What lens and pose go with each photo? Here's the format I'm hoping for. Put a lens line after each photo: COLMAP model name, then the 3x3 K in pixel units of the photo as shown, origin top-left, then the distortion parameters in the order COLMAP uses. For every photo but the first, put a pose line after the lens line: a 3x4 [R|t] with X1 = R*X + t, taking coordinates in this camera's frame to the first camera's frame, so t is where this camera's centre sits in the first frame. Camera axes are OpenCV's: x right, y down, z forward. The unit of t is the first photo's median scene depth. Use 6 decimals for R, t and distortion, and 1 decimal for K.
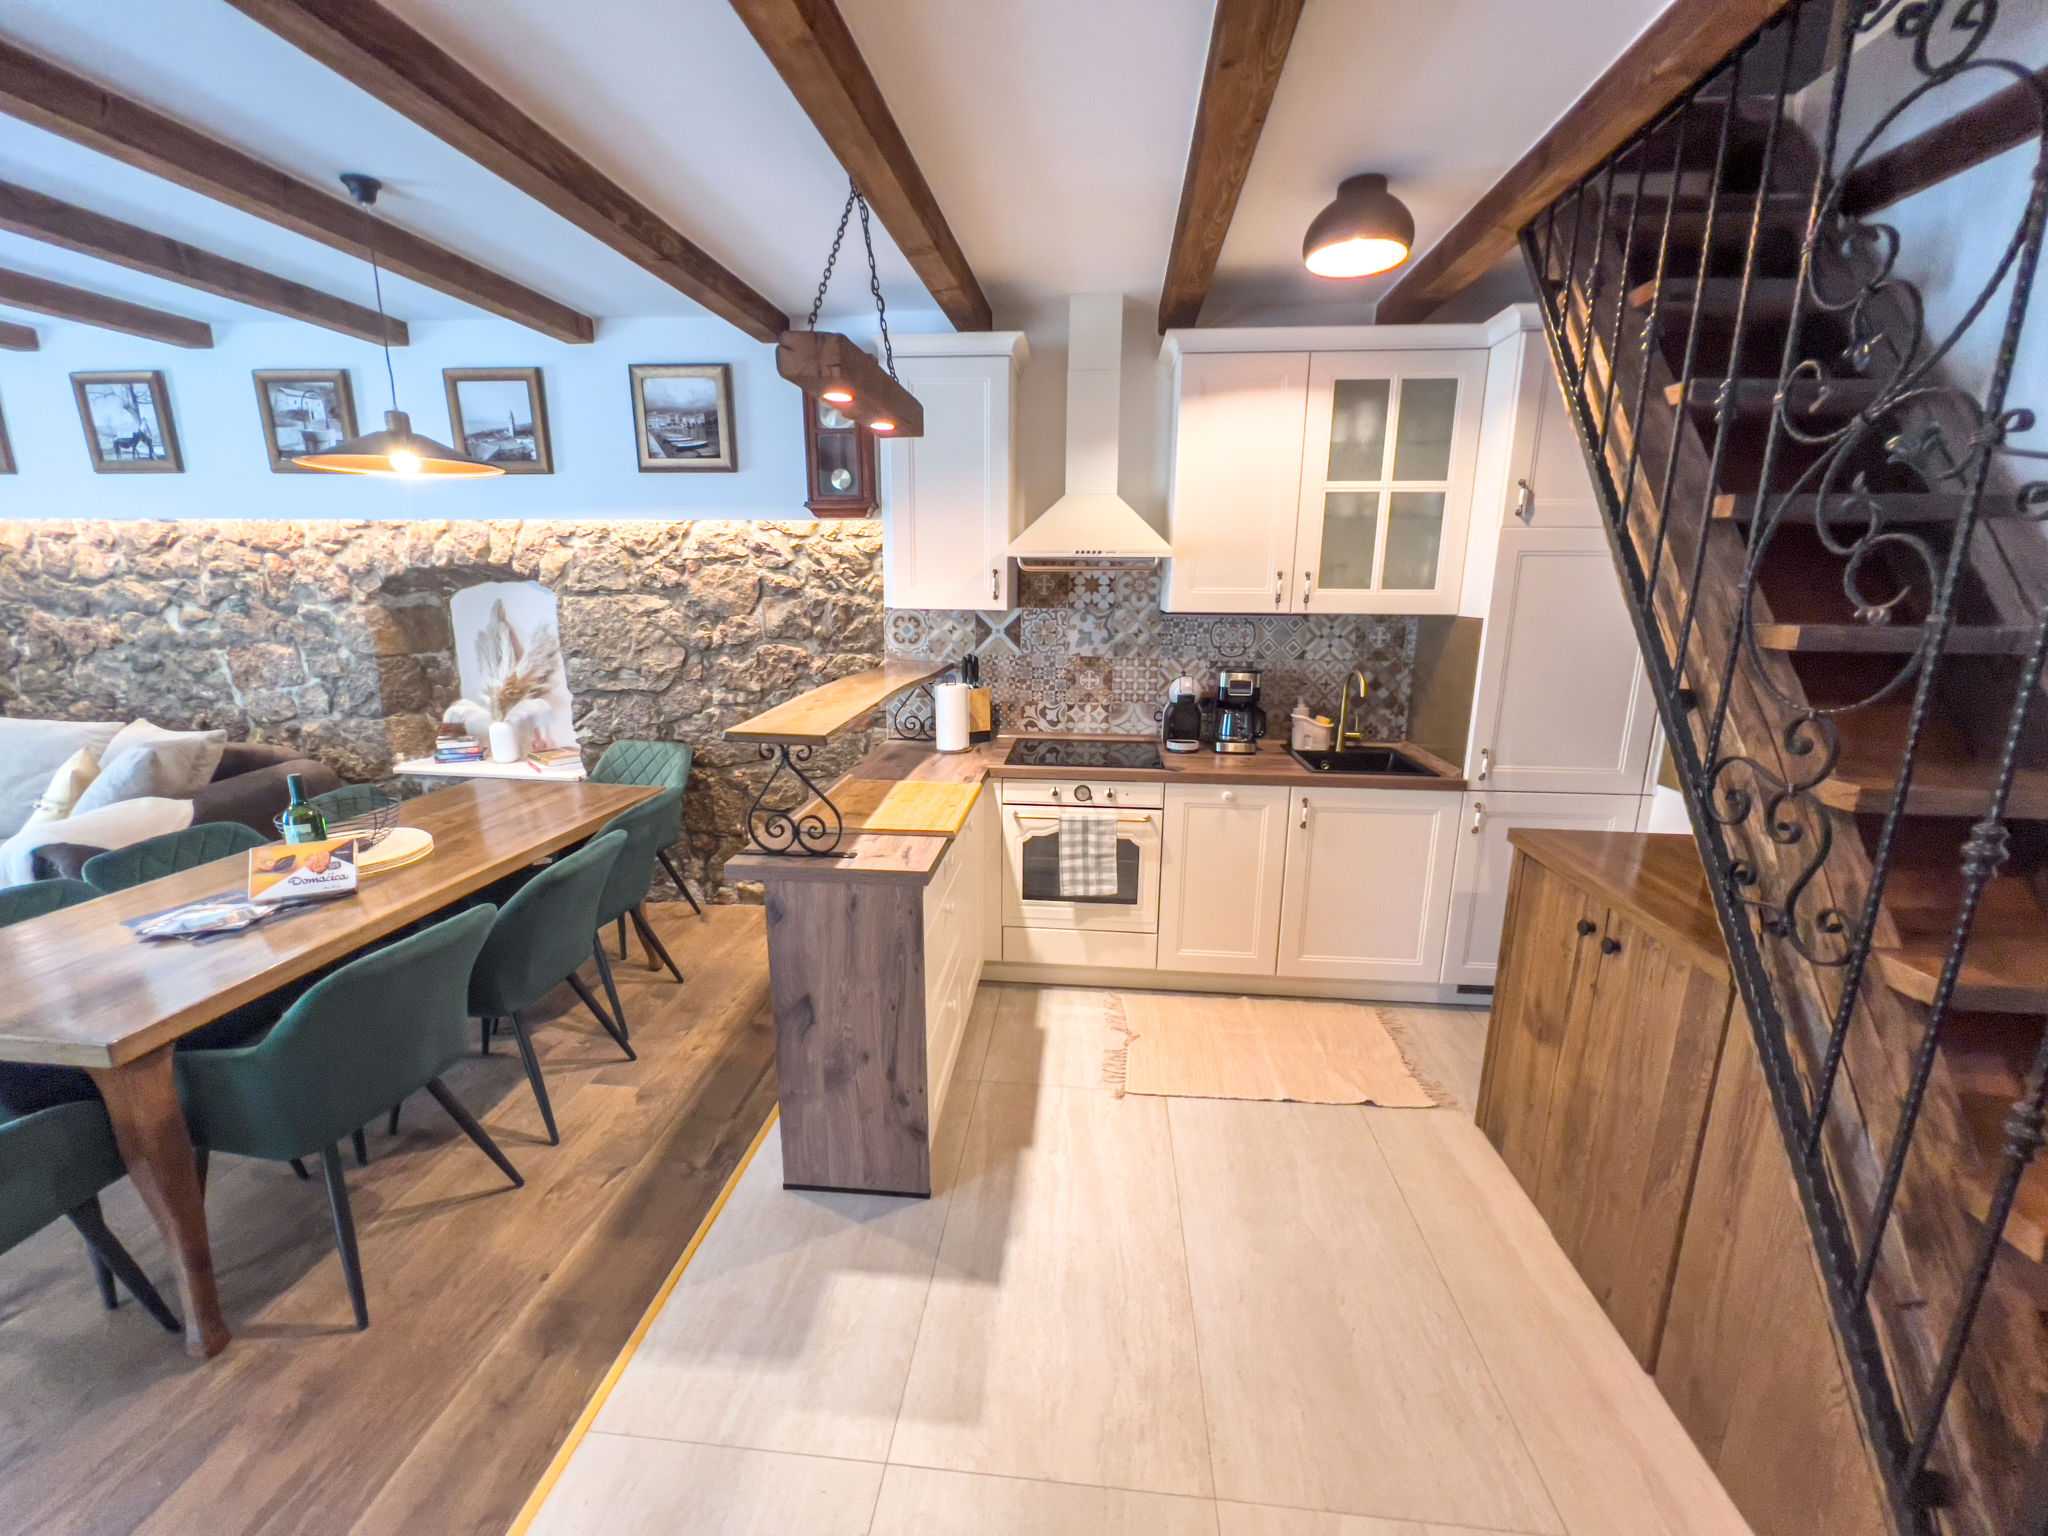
lens RADIAL K [[823.0, 0, 1022.1], [0, 823.0, 765.1], [0, 0, 1]] dist [-0.002300, 0.000407]
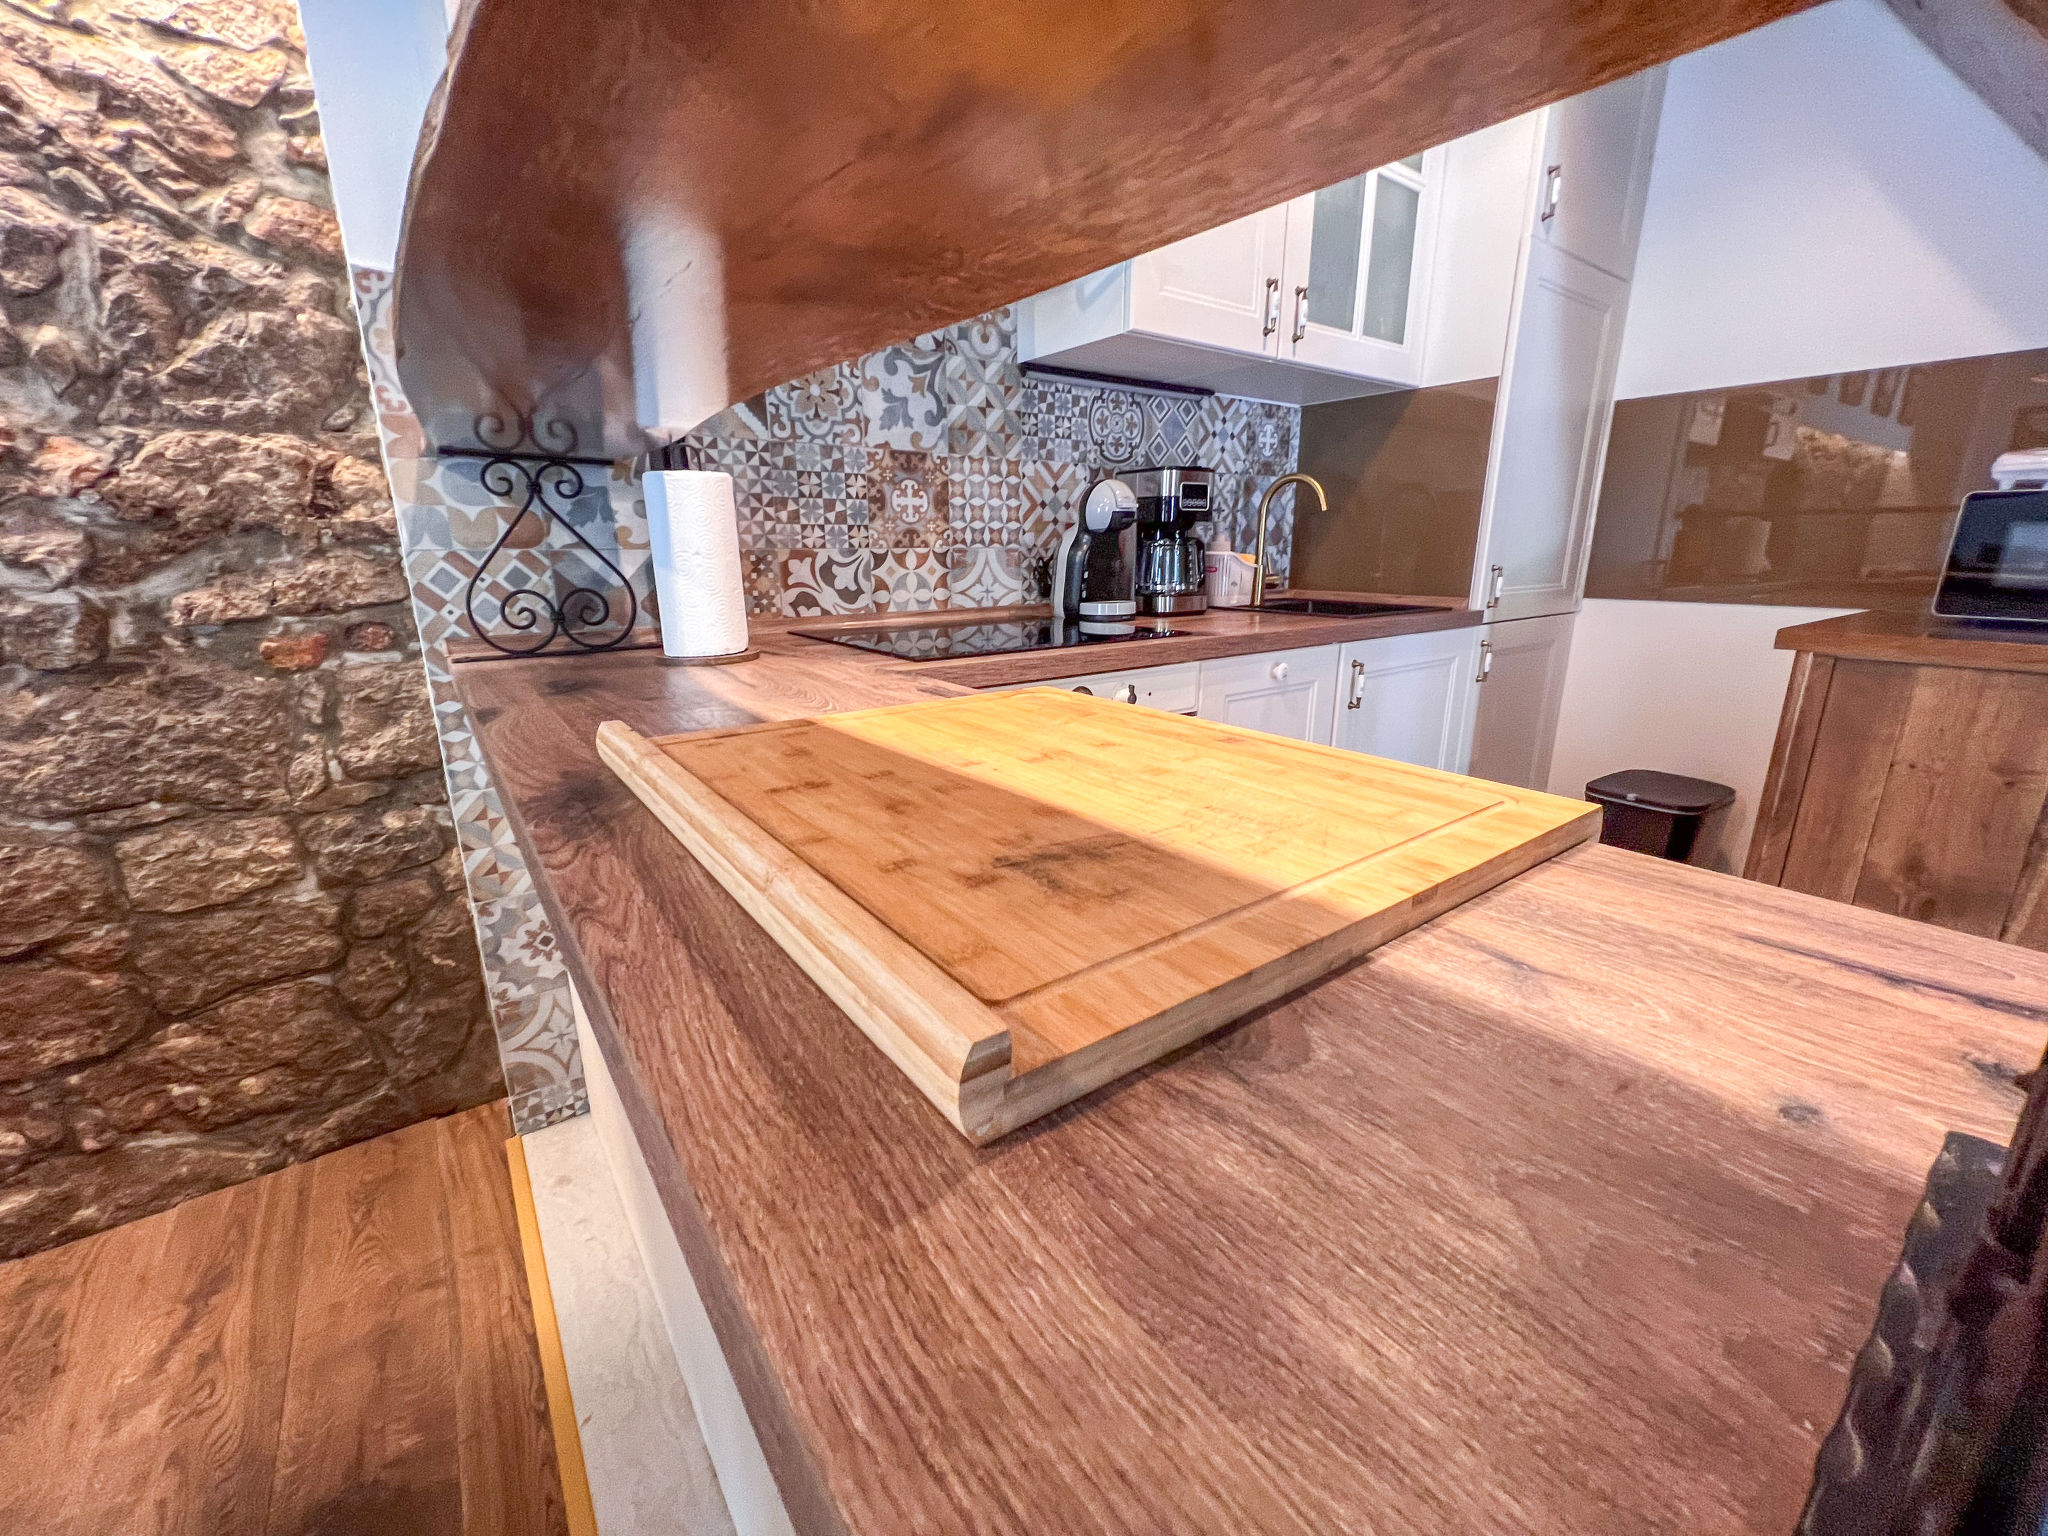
lens RADIAL K [[823.0, 0, 1022.1], [0, 823.0, 765.1], [0, 0, 1]] dist [-0.002300, 0.000407]
pose [[0.748897, -0.183336, 0.636821, -0.203316], [0.155286, 0.982763, 0.100315, 0.013415], [-0.644235, 0.023764, 0.764458, 0.552417]]
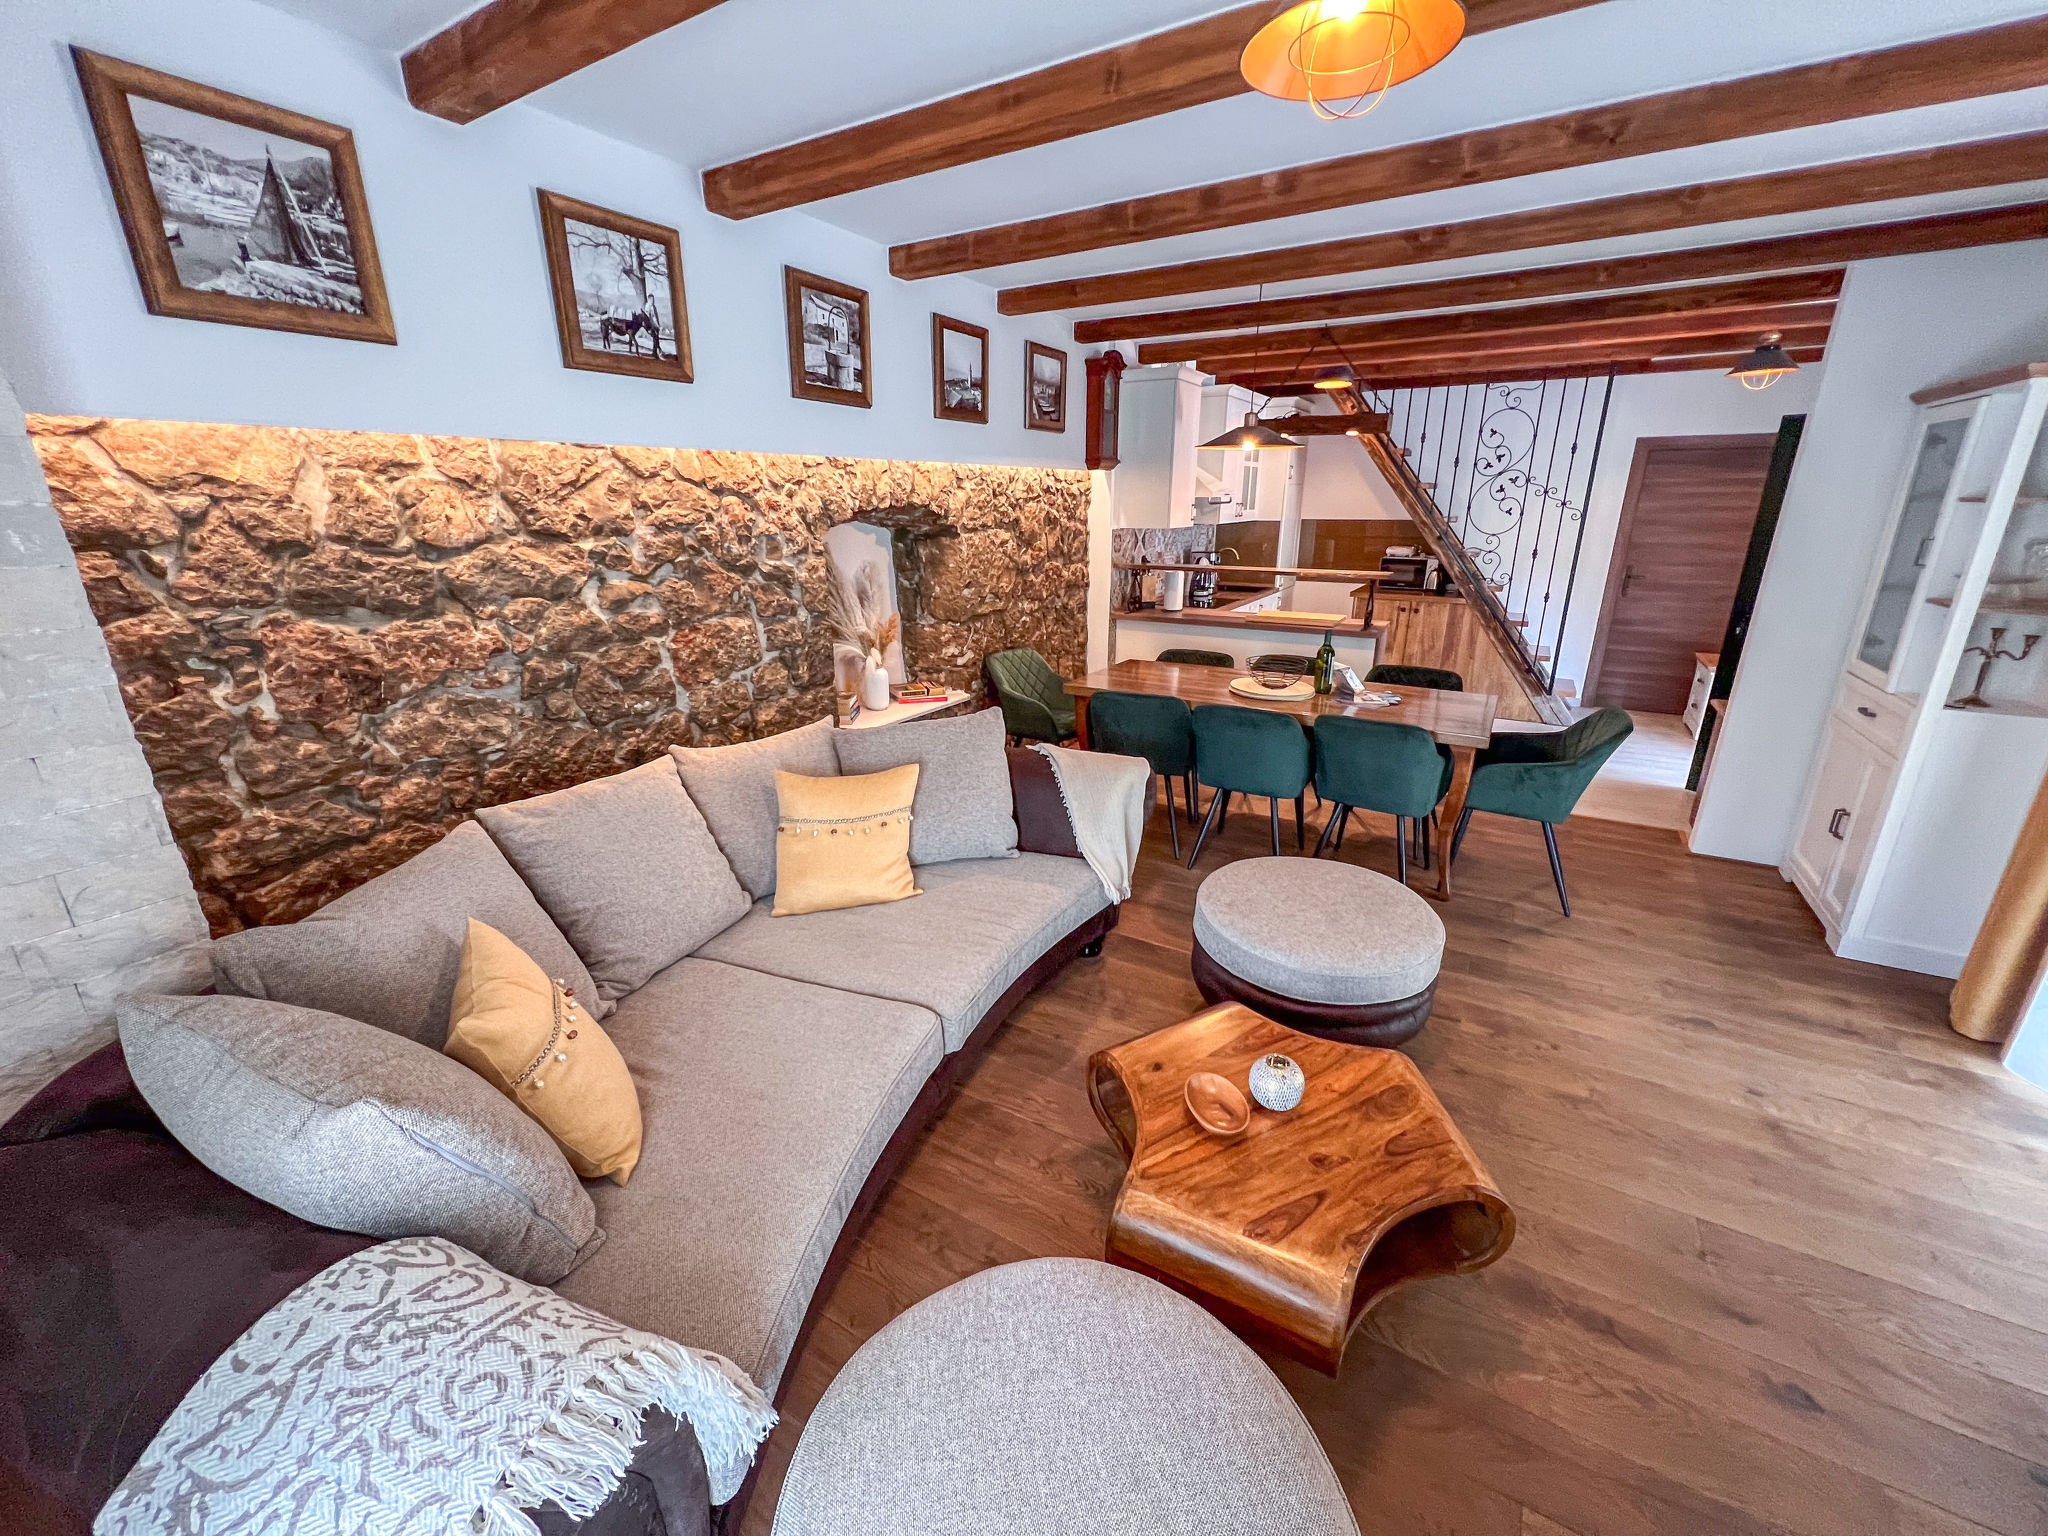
lens RADIAL K [[819.1, 0, 1021.5], [0, 819.1, 764.9], [0, 0, 1]] dist [-0.000771, 0.000458]
pose [[0.429856, -0.290976, 0.854726, -1.607842], [0.205320, 0.953349, 0.221291, -0.138589], [-0.879243, 0.080370, 0.469546, 0.441804]]
